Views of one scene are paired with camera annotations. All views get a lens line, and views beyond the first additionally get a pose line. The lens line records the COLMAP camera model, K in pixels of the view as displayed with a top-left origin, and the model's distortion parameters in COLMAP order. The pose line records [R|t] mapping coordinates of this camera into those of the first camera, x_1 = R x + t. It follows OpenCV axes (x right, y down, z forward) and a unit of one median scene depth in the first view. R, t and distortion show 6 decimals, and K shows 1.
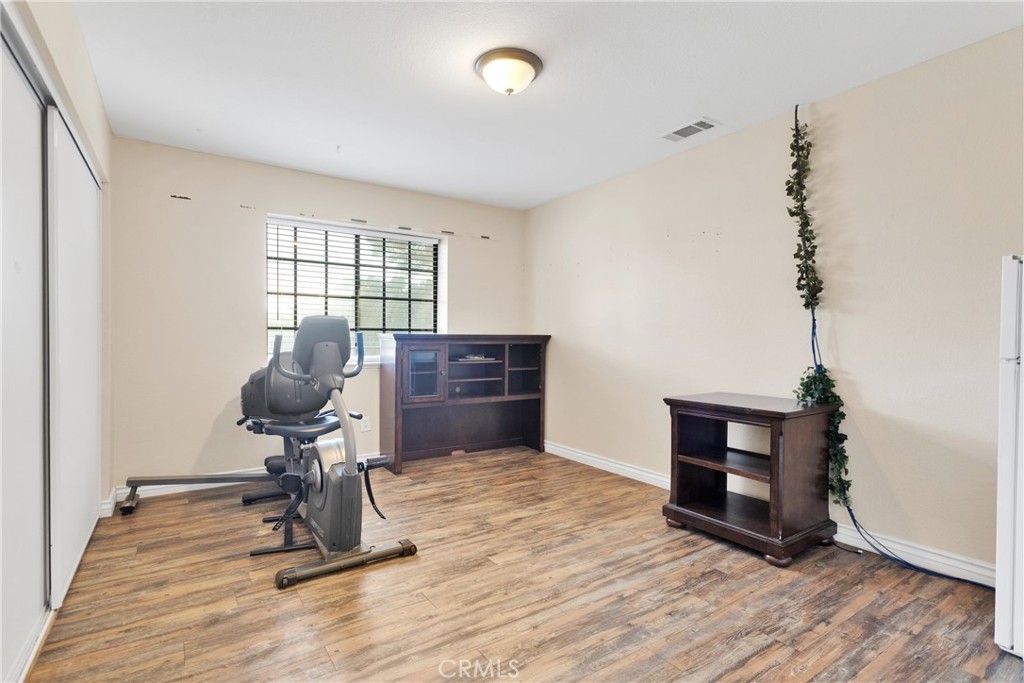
lens RADIAL K [[488.8, 0, 509.0], [0, 488.8, 346.5], [0, 0, 1]] dist [0.000069, 0.000387]
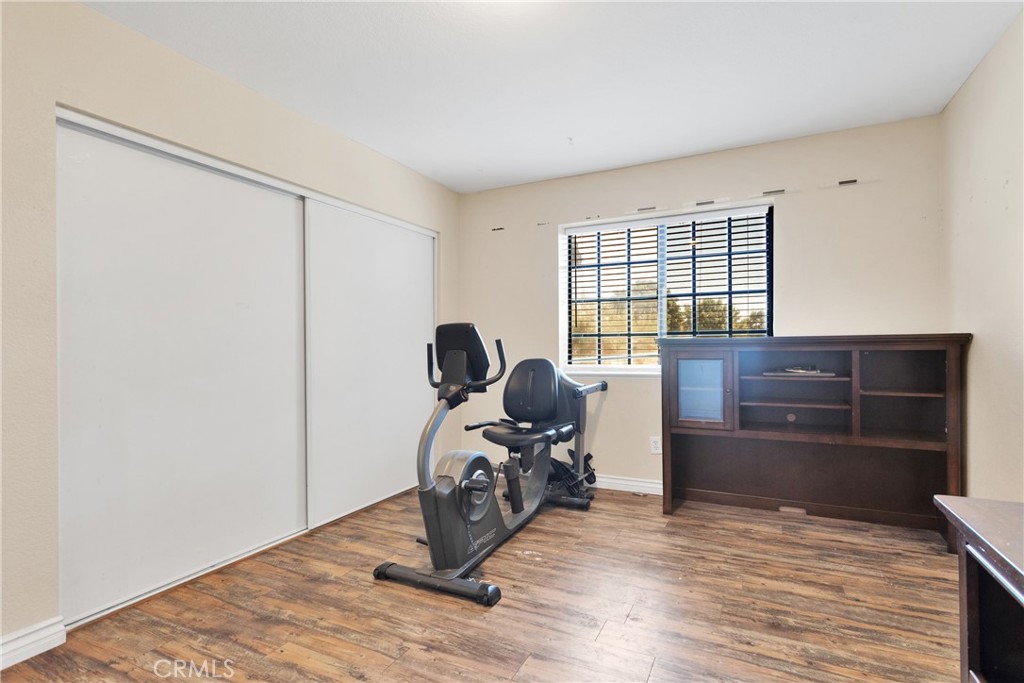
lens RADIAL K [[488.8, 0, 509.0], [0, 488.8, 346.5], [0, 0, 1]] dist [0.000069, 0.000387]
pose [[0.513619, -0.007351, -0.857987, 0.345374], [-0.001244, 0.999956, -0.009312, -0.005283], [0.858017, 0.005850, 0.513588, 0.384554]]
